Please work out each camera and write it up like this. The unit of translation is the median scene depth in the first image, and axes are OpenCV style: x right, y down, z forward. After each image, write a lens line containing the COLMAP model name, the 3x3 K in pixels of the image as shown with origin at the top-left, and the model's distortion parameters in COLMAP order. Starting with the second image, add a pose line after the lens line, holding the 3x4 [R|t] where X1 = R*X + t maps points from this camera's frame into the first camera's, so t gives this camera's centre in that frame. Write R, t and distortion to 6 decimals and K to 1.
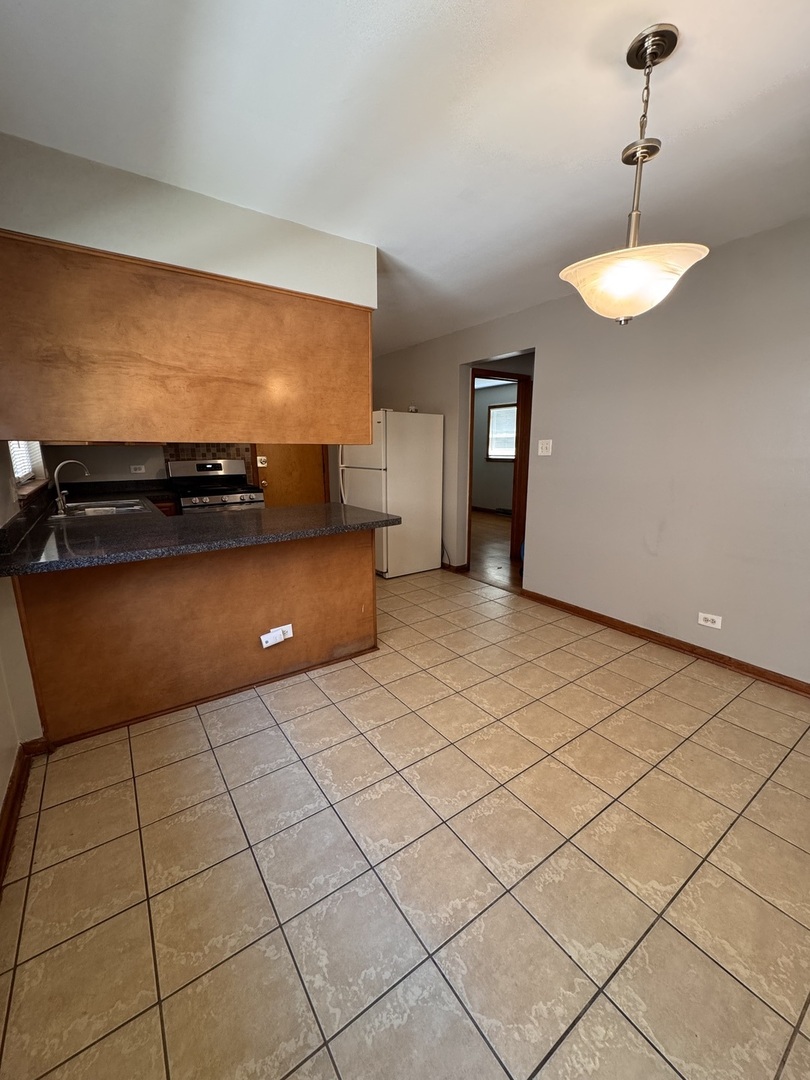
lens RADIAL K [[430.7, 0, 405.0], [0, 430.7, 540.0], [0, 0, 1]] dist [0.000483, 0.000069]
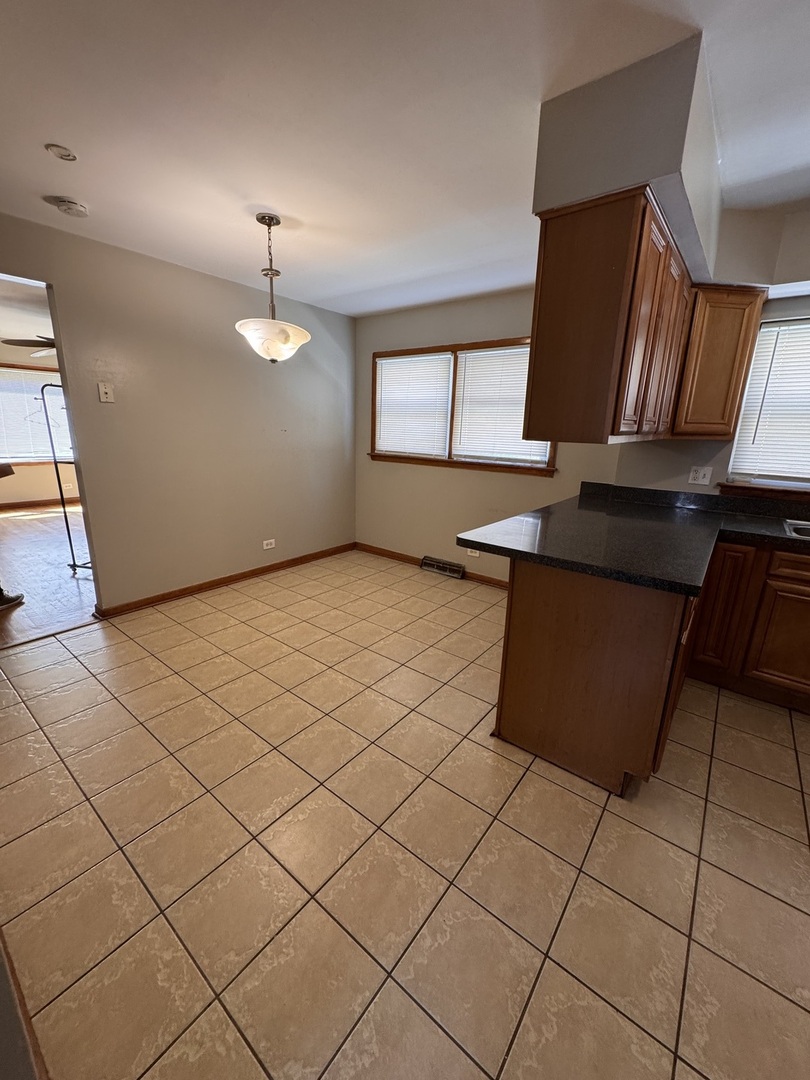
lens RADIAL K [[430.7, 0, 405.0], [0, 430.7, 540.0], [0, 0, 1]] dist [0.000483, 0.000069]
pose [[-0.955453, 0.051124, -0.290682, 0.330358], [-0.087642, 0.891313, 0.444836, -0.416944], [0.281831, 0.450496, -0.847127, 1.809505]]
